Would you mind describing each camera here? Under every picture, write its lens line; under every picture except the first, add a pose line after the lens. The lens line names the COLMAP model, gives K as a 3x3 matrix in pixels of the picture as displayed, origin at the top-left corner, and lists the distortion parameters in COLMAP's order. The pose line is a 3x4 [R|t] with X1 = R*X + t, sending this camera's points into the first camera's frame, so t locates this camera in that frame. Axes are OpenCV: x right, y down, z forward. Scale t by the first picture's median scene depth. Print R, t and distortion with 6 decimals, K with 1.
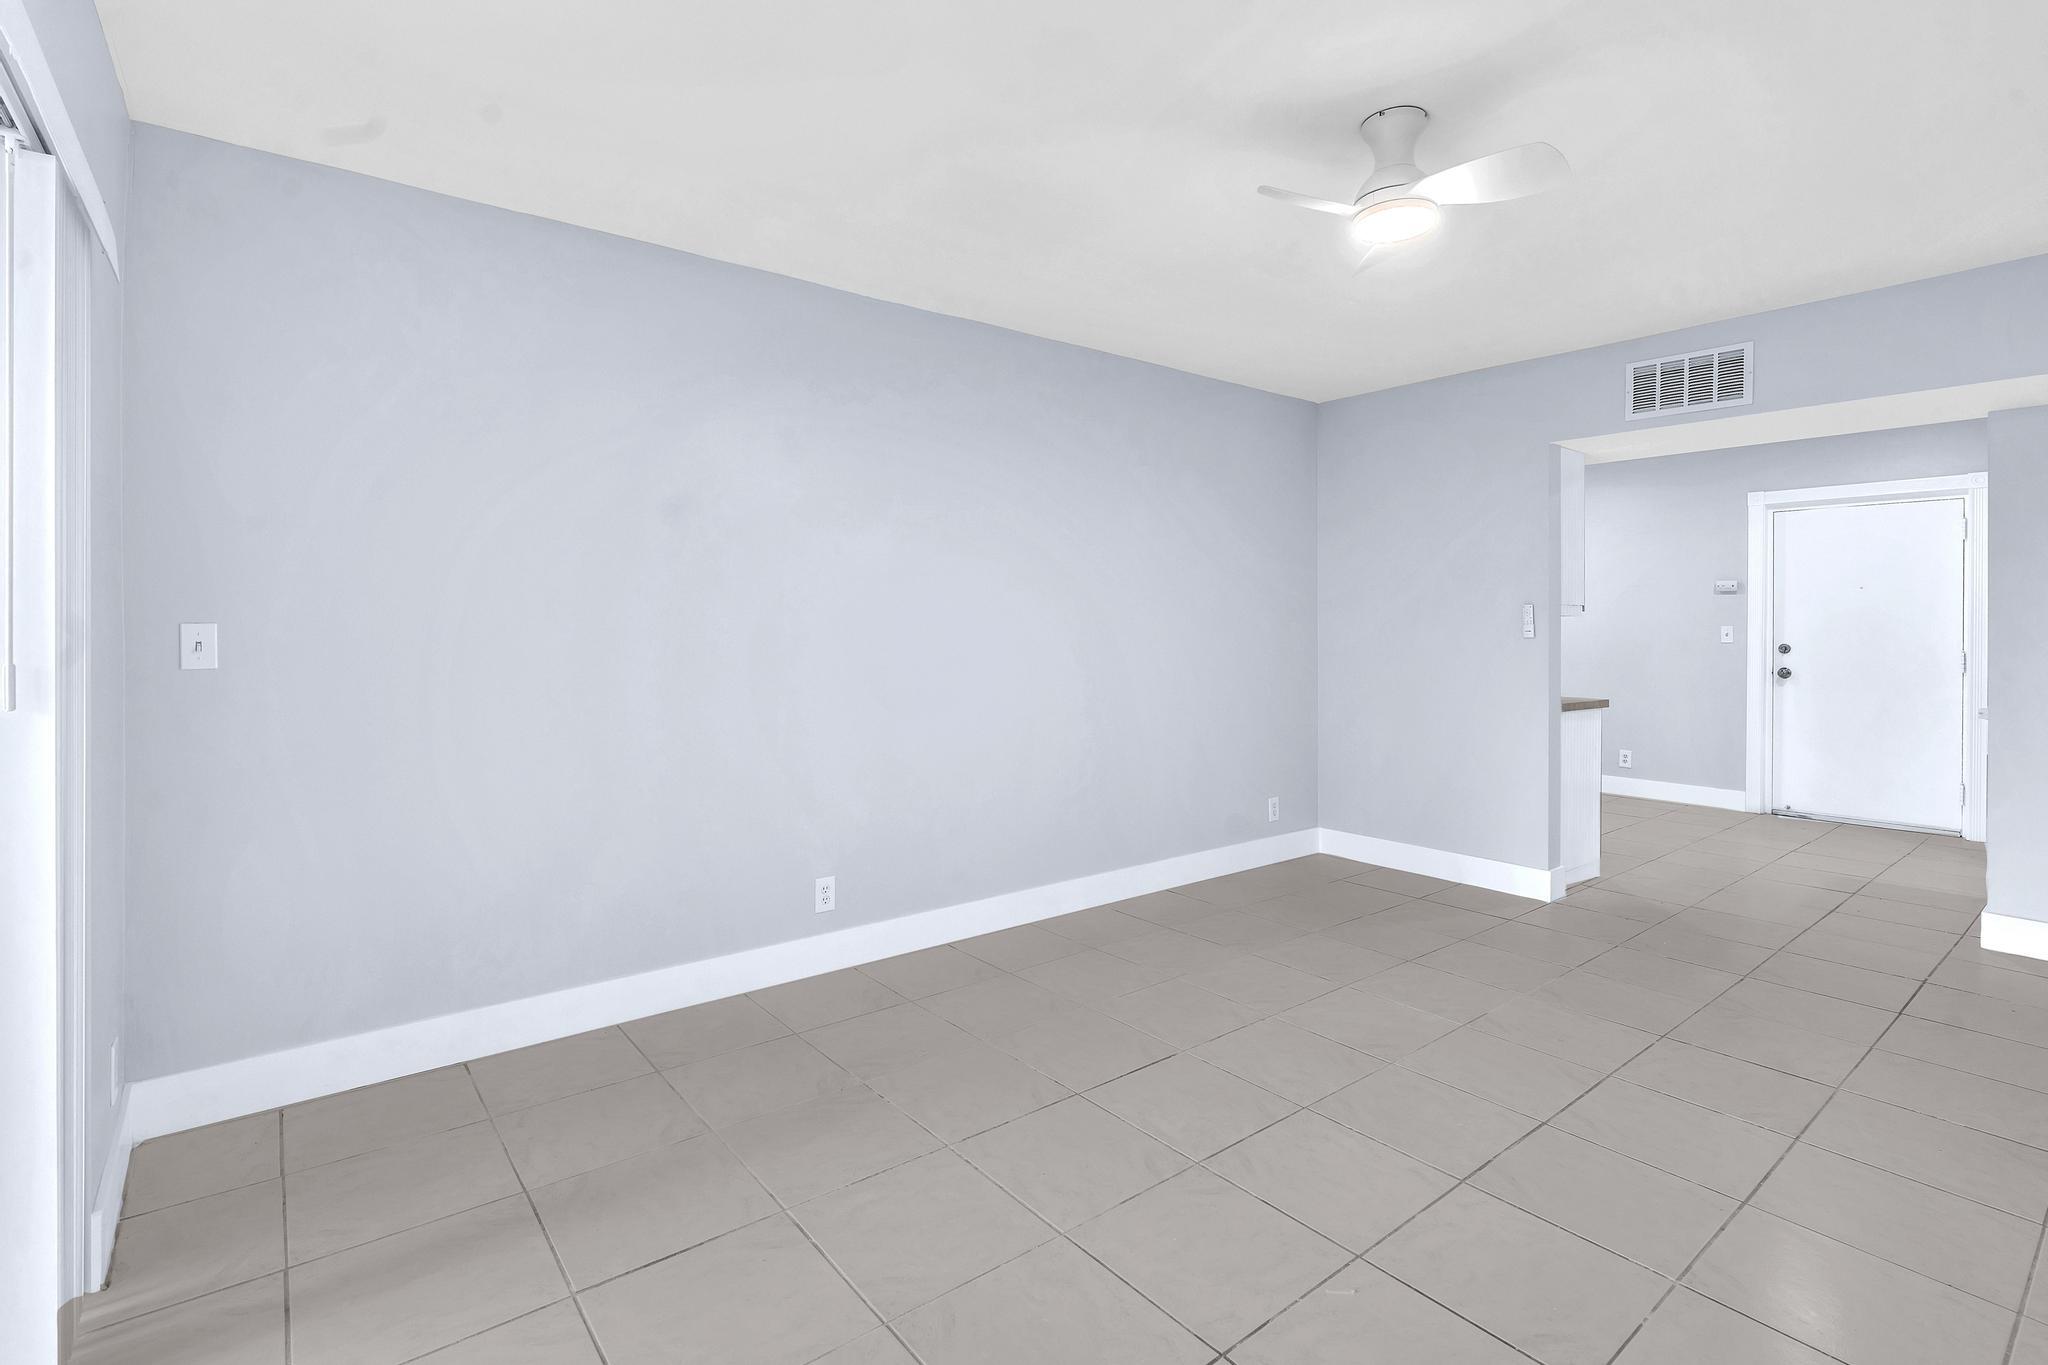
lens RADIAL K [[946.8, 0, 1011.5], [0, 946.8, 626.4], [0, 0, 1]] dist [-0.003657, -0.000646]
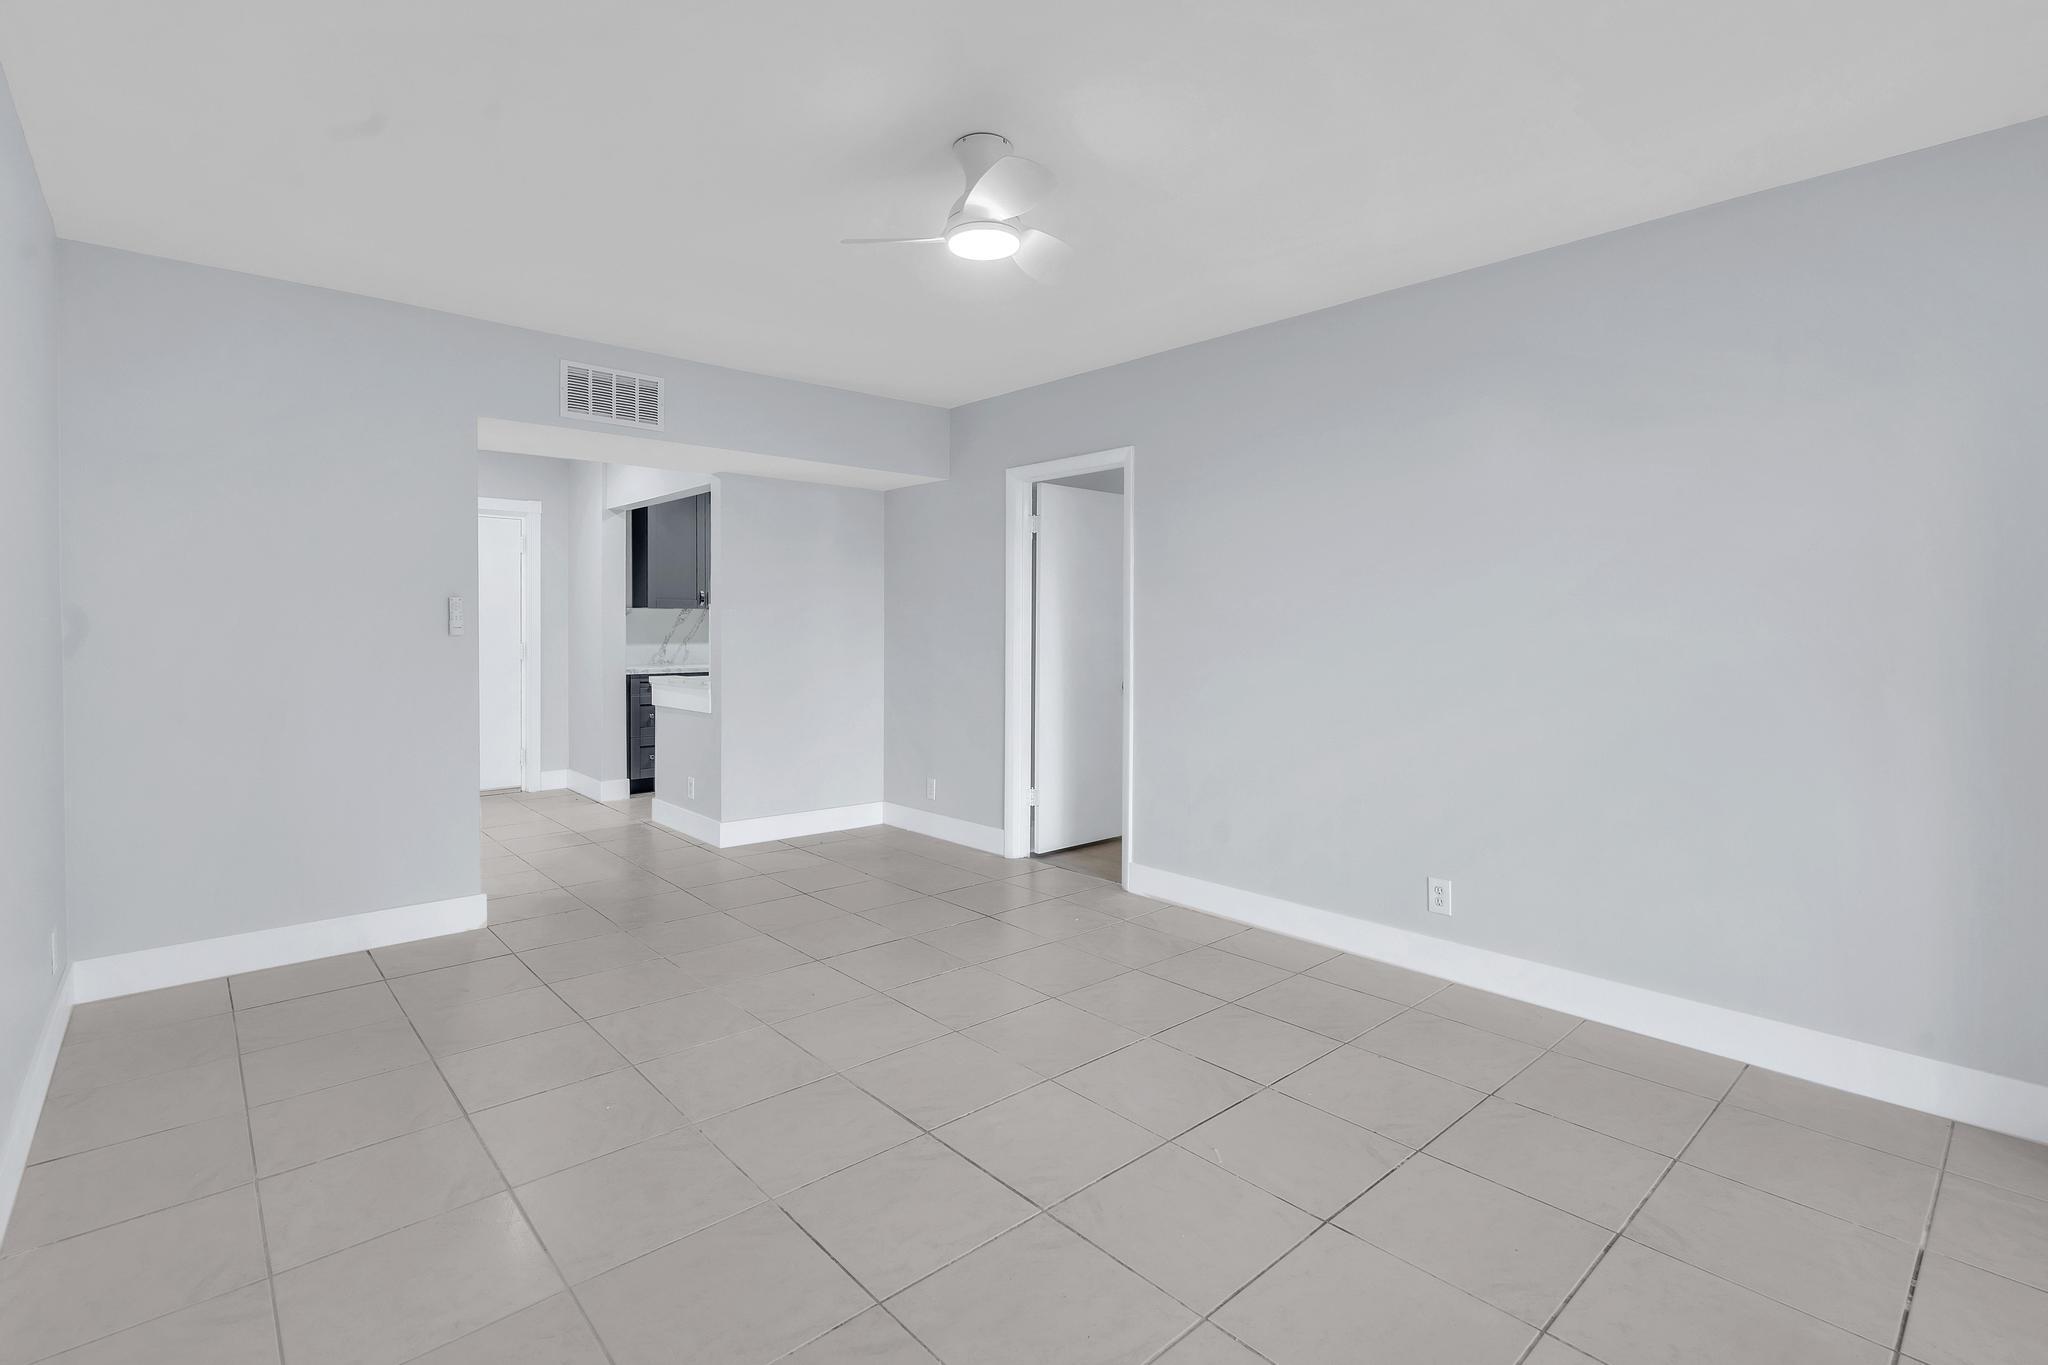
lens RADIAL K [[946.8, 0, 1019.0], [0, 946.8, 632.9], [0, 0, 1]] dist [-0.003657, -0.000646]
pose [[-0.061702, -0.010899, 0.998035, -0.392173], [-0.000659, 0.999941, 0.010879, 0.000109], [-0.998094, 0.000013, -0.061706, 0.598703]]
